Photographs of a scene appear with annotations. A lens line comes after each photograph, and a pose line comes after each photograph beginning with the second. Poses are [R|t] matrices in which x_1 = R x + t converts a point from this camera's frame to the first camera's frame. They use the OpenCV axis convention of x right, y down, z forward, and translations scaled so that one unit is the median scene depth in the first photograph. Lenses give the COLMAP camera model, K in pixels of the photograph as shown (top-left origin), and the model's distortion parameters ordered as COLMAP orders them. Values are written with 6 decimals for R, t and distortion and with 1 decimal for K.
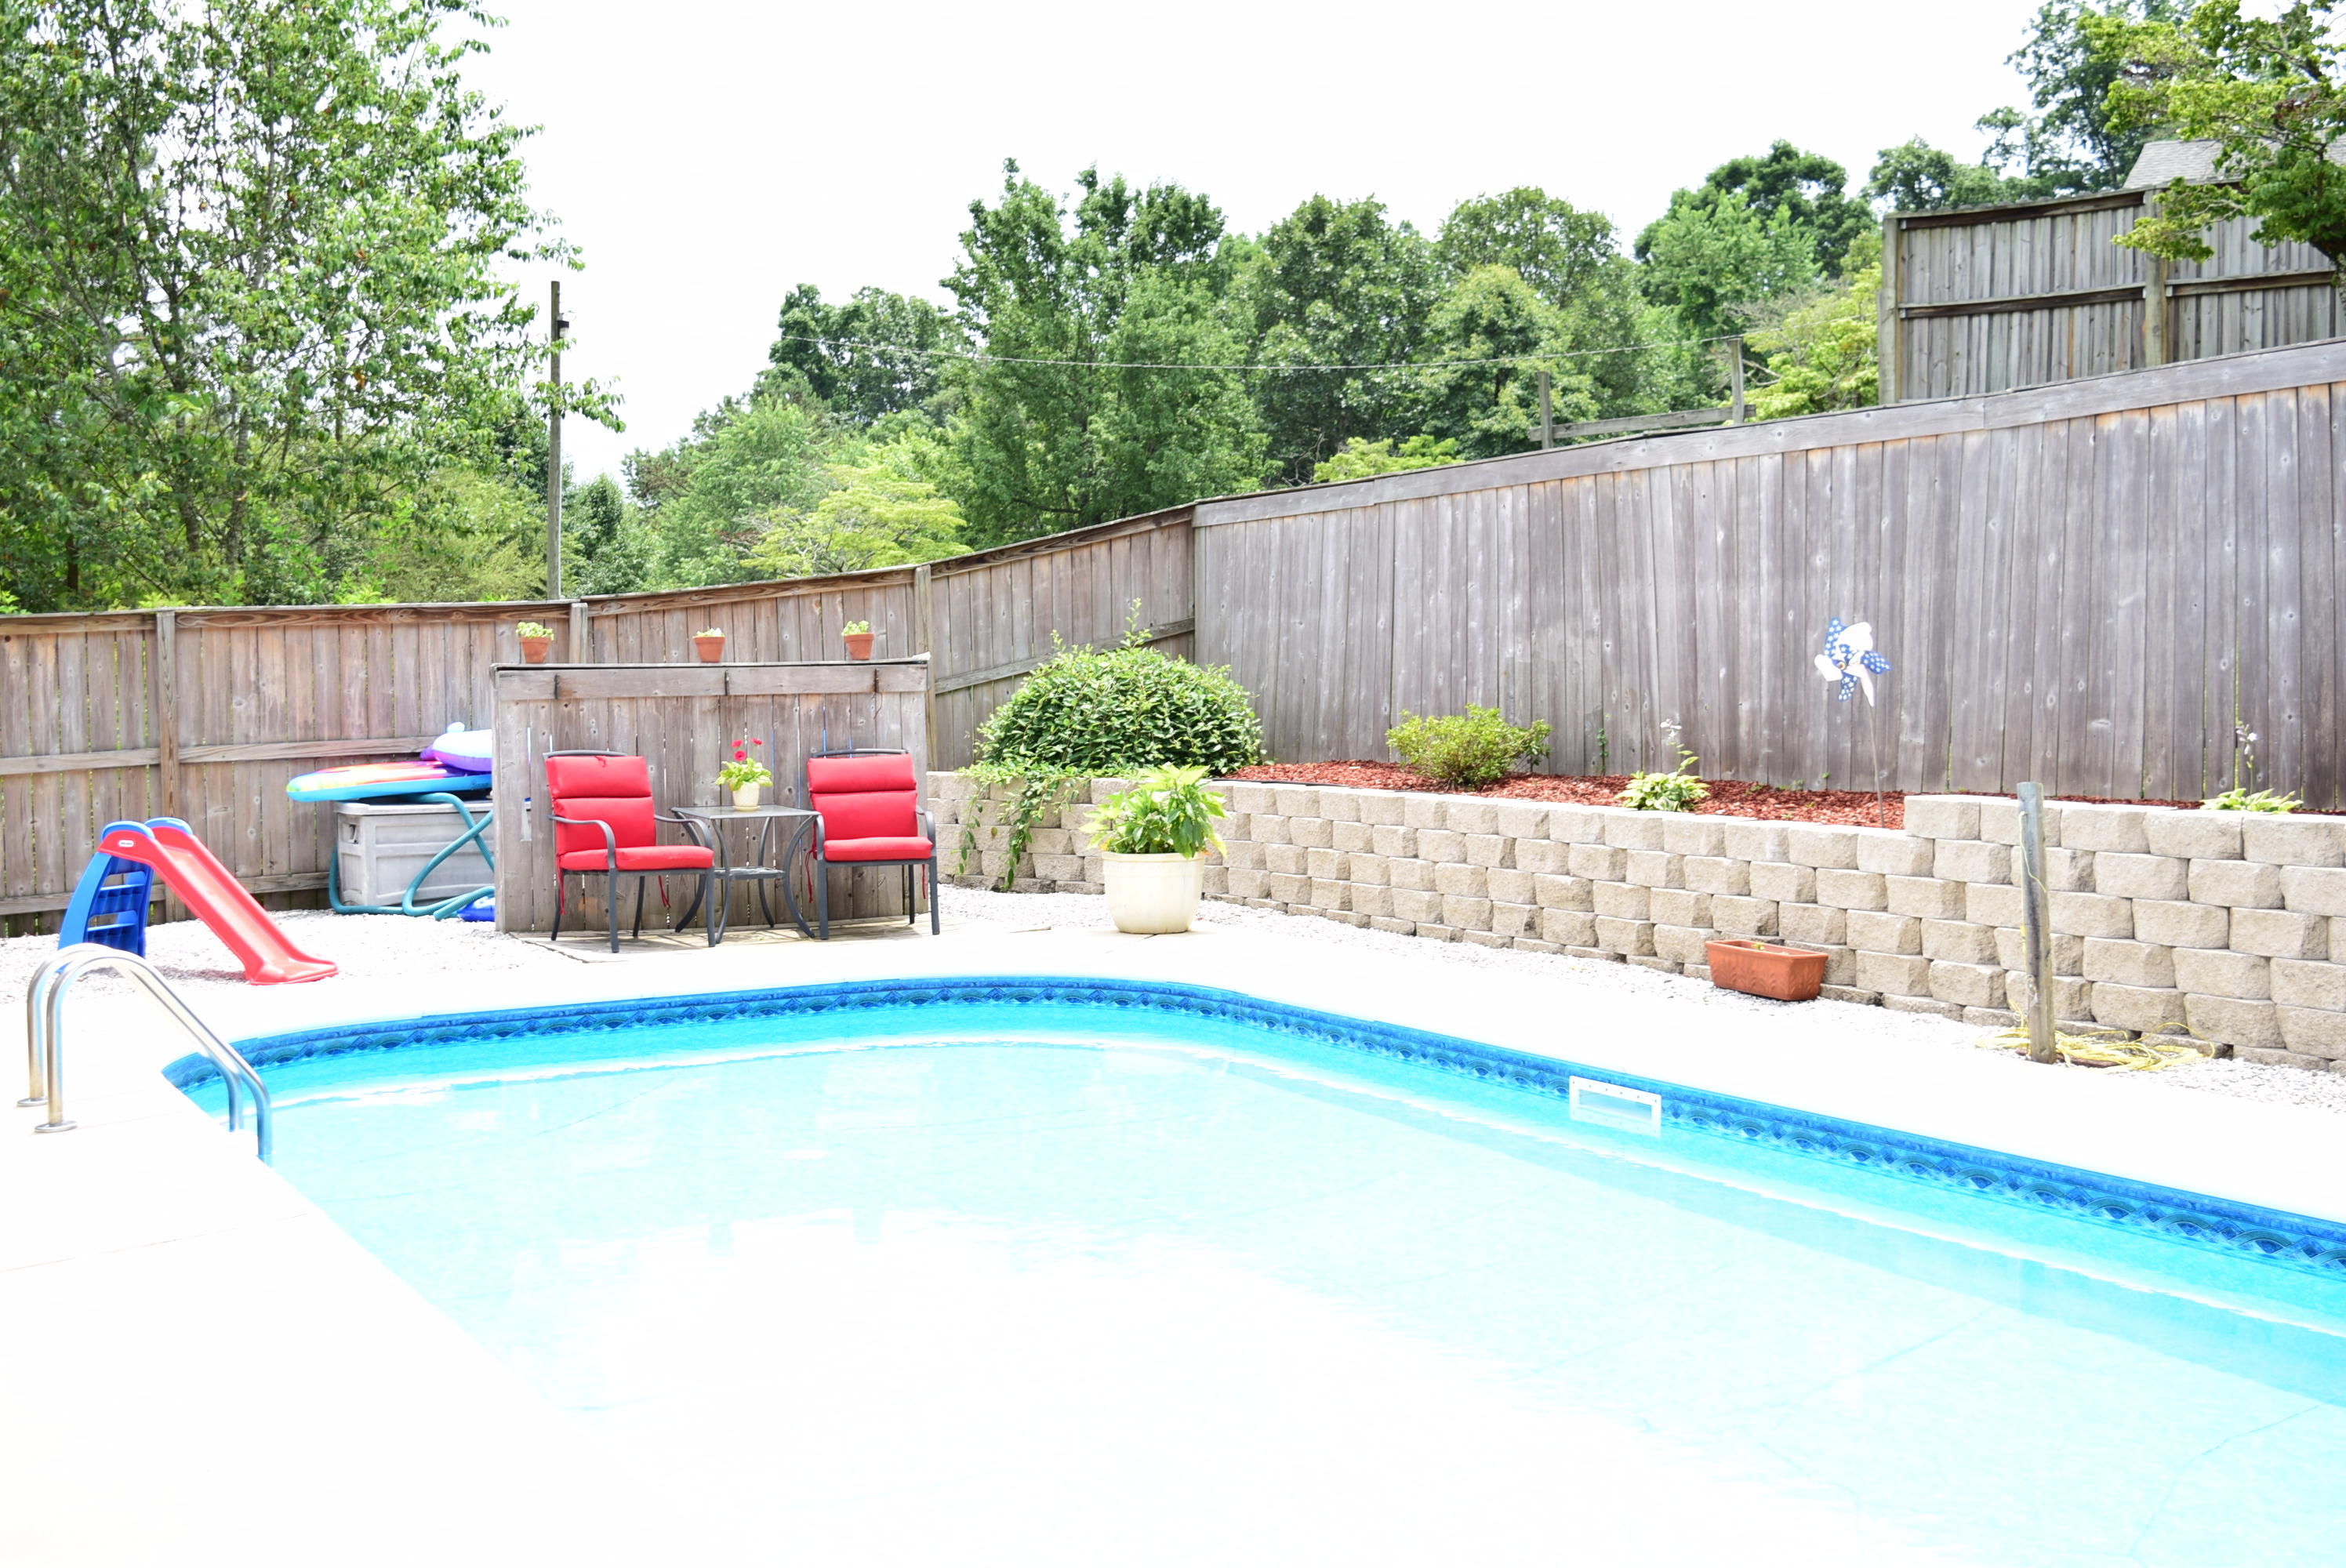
lens RADIAL K [[2468.6, 0, 1180.2], [0, 2468.6, 794.9], [0, 0, 1]] dist [-0.066463, 0.000000]
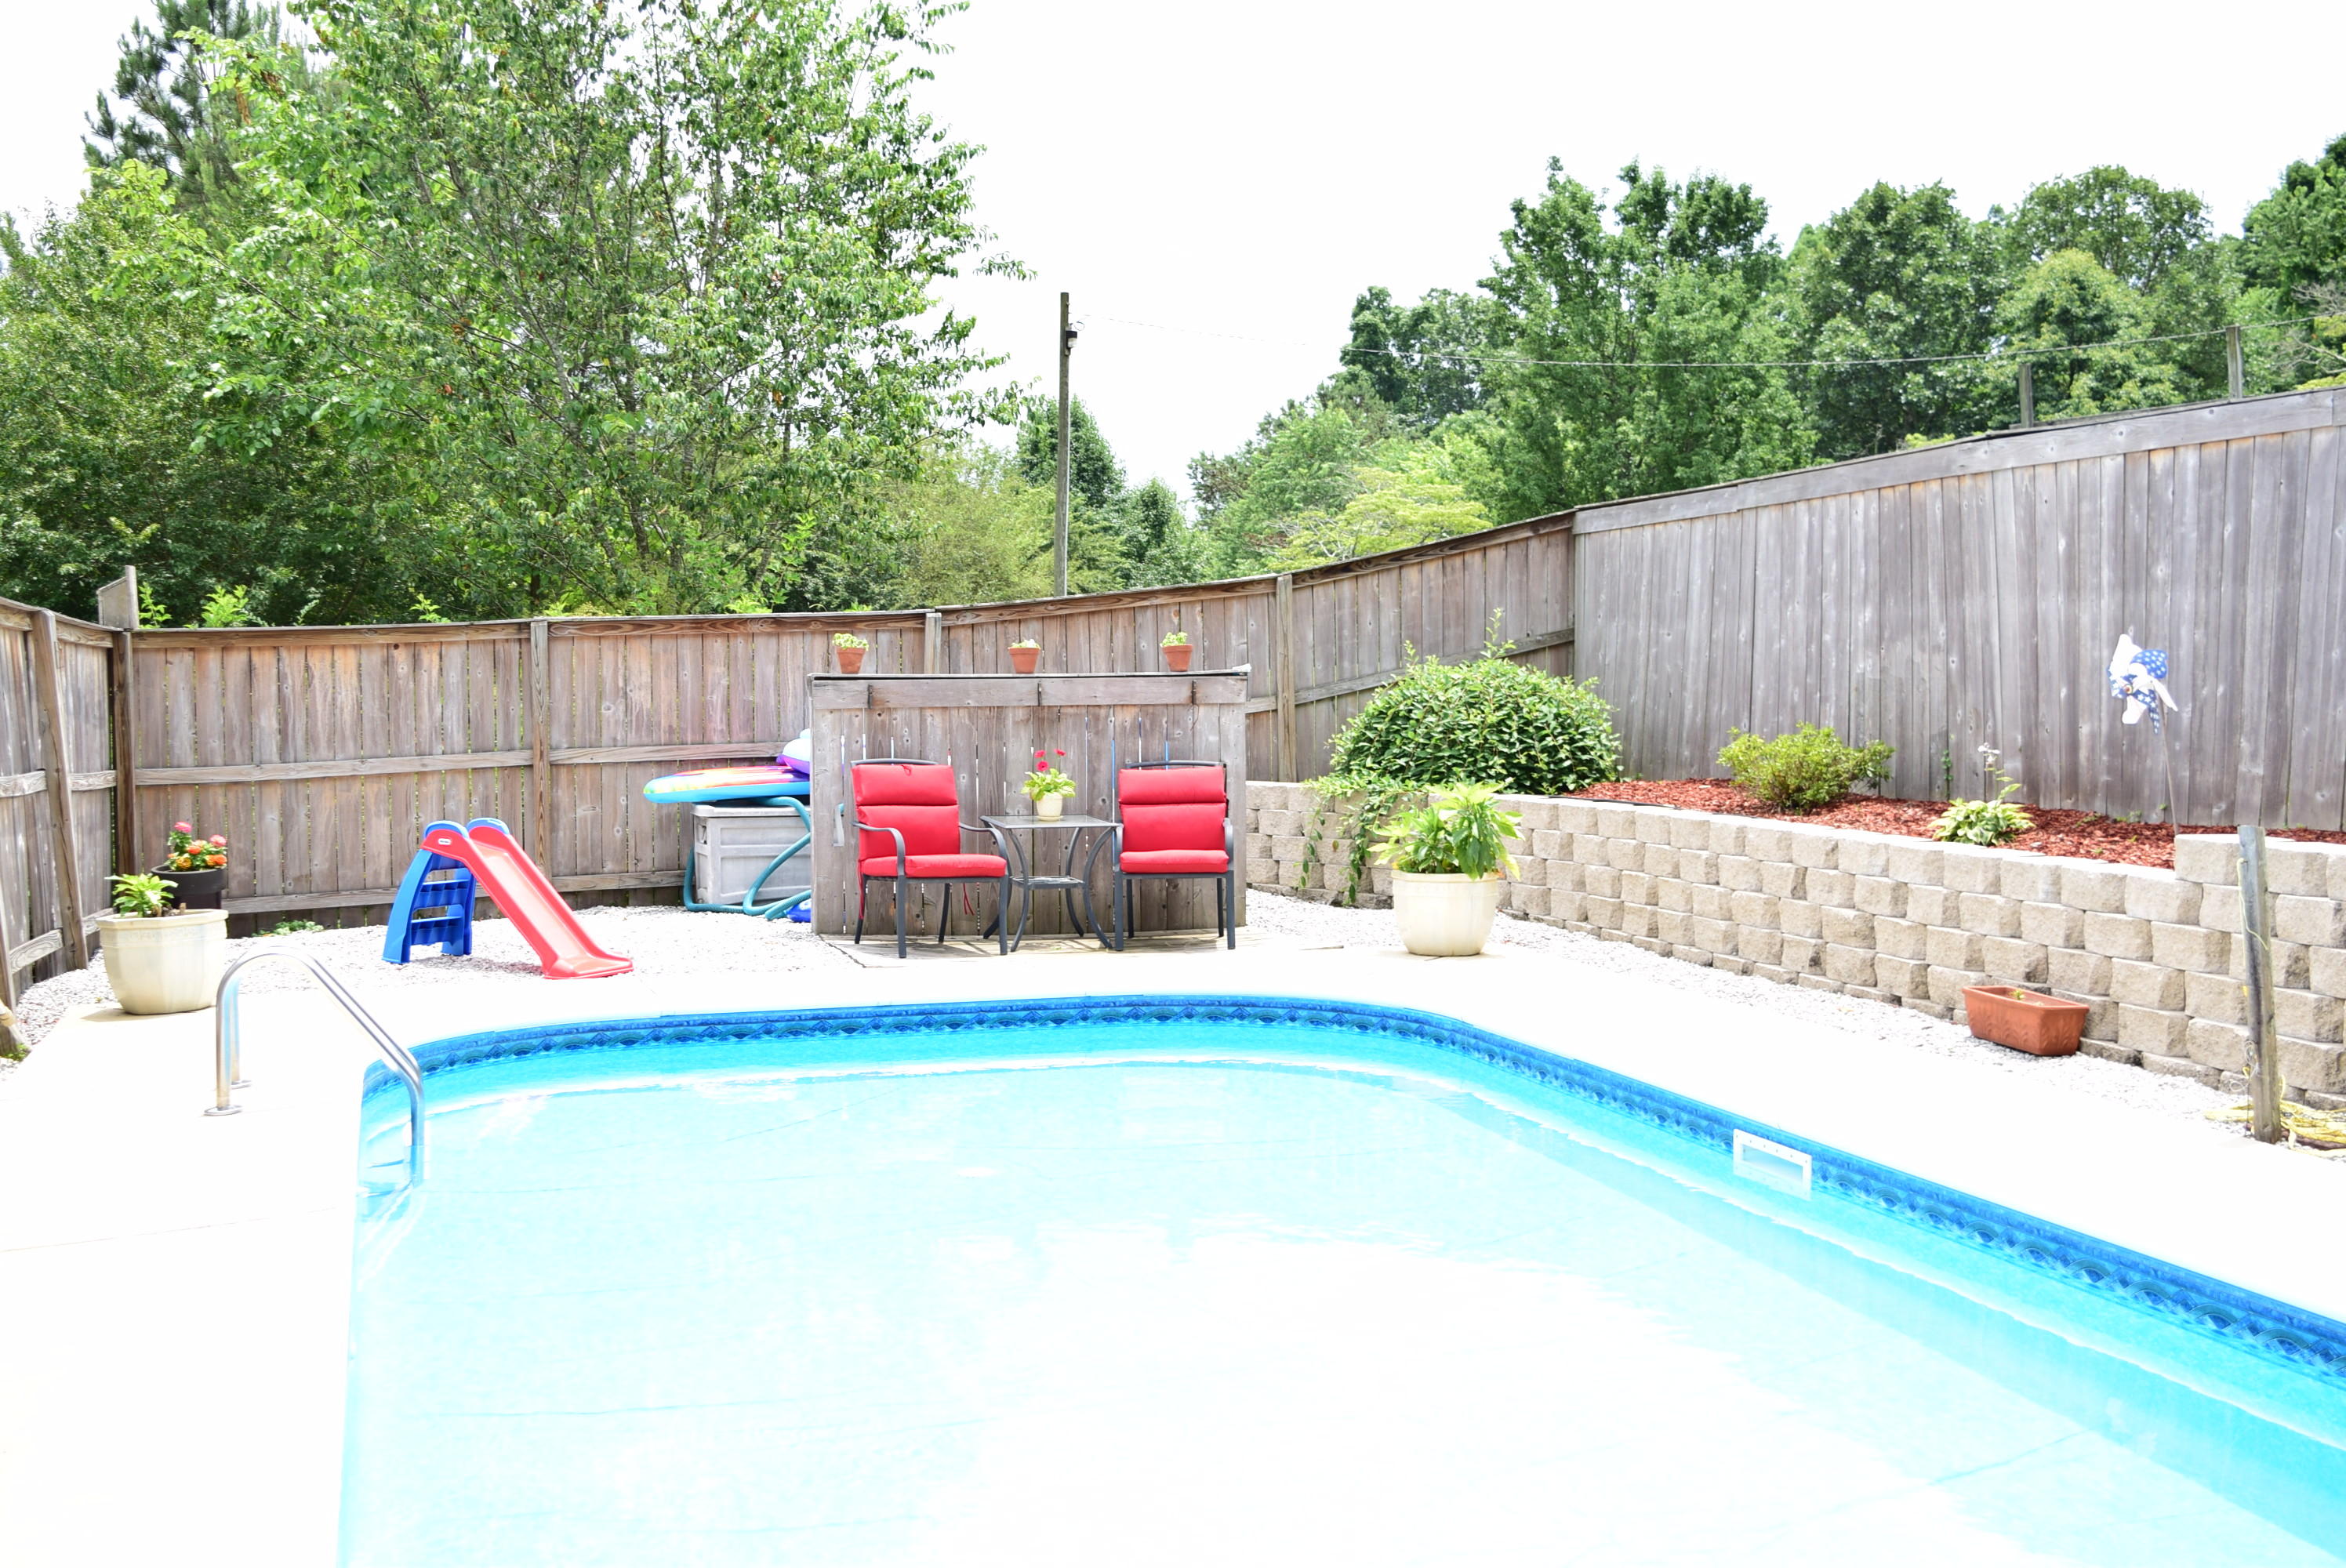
lens RADIAL K [[2468.6, 0, 1182.8], [0, 2468.6, 785.4], [0, 0, 1]] dist [-0.066463, 0.000000]
pose [[0.971283, 0.016913, -0.237324, 0.112029], [-0.017761, 0.999841, -0.001434, -0.007277], [0.237262, 0.005608, 0.971430, 0.028186]]
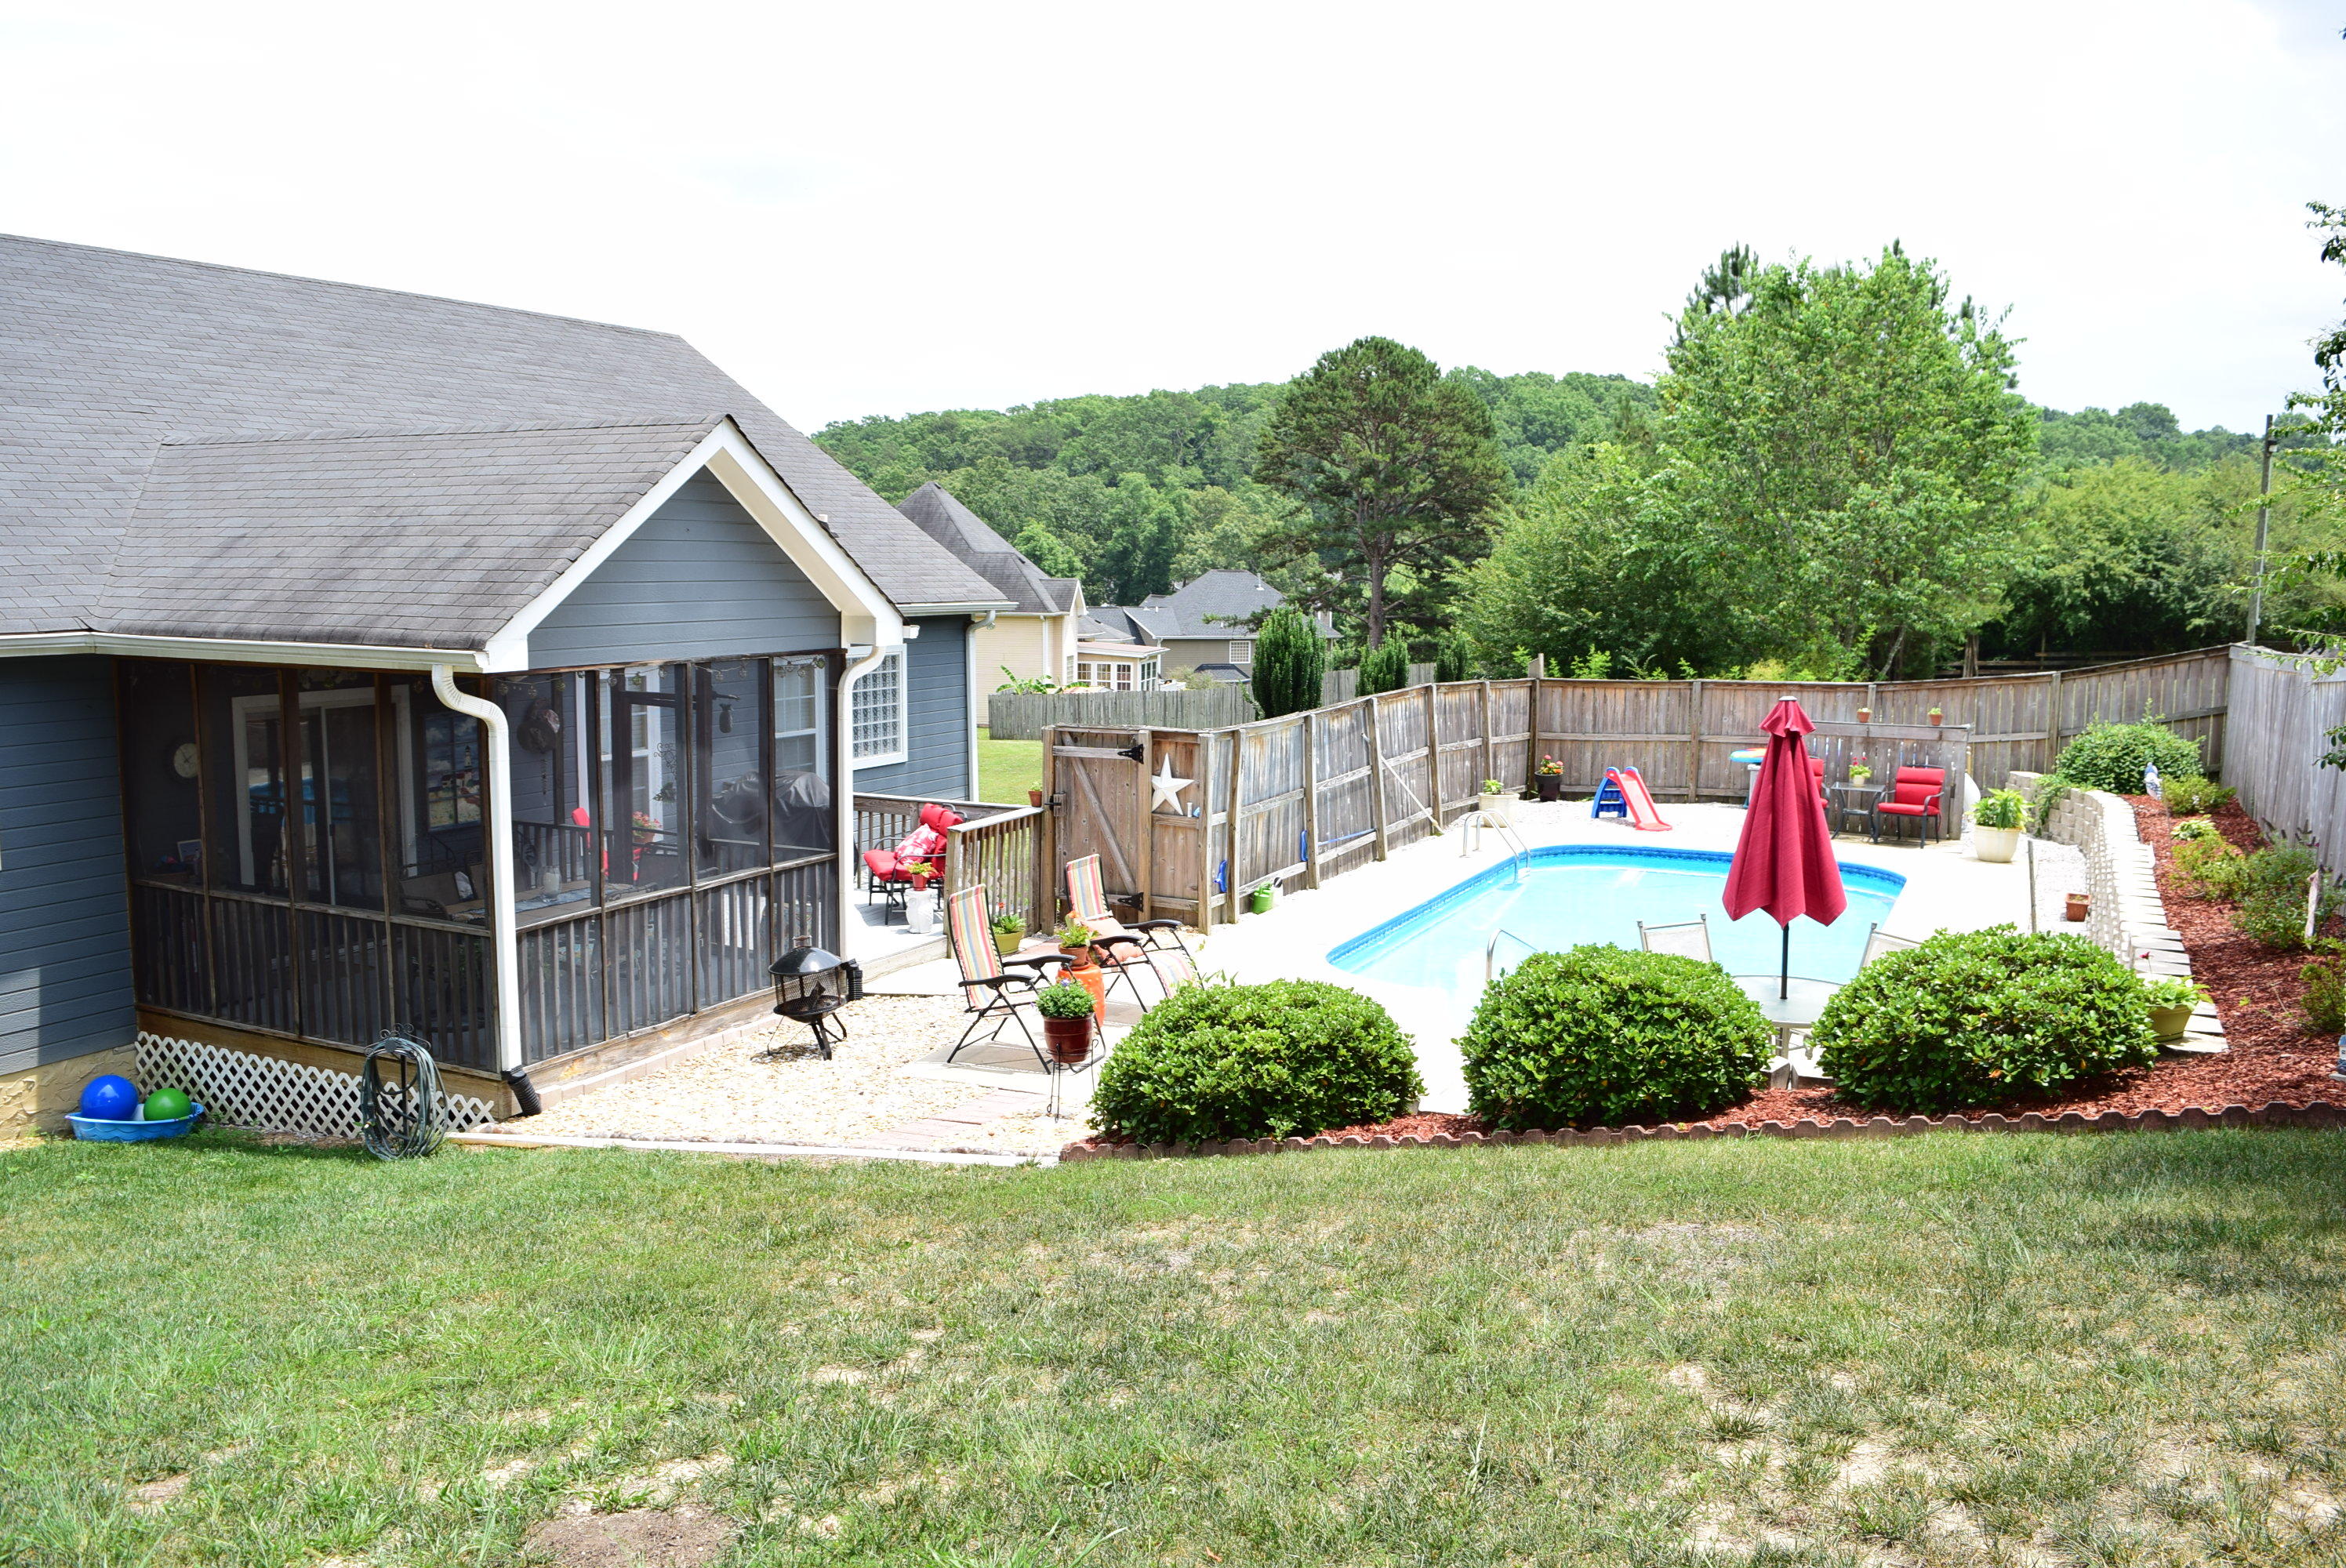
lens RADIAL K [[1869.9, 0, 1185.1], [0, 1869.9, 788.4], [0, 0, 1]] dist [-0.085581, 0.017965]
pose [[0.549033, 0.116700, -0.827613, 0.915324], [-0.064418, 0.993167, 0.097310, -0.119693], [0.833315, -0.000113, 0.552799, -0.521779]]
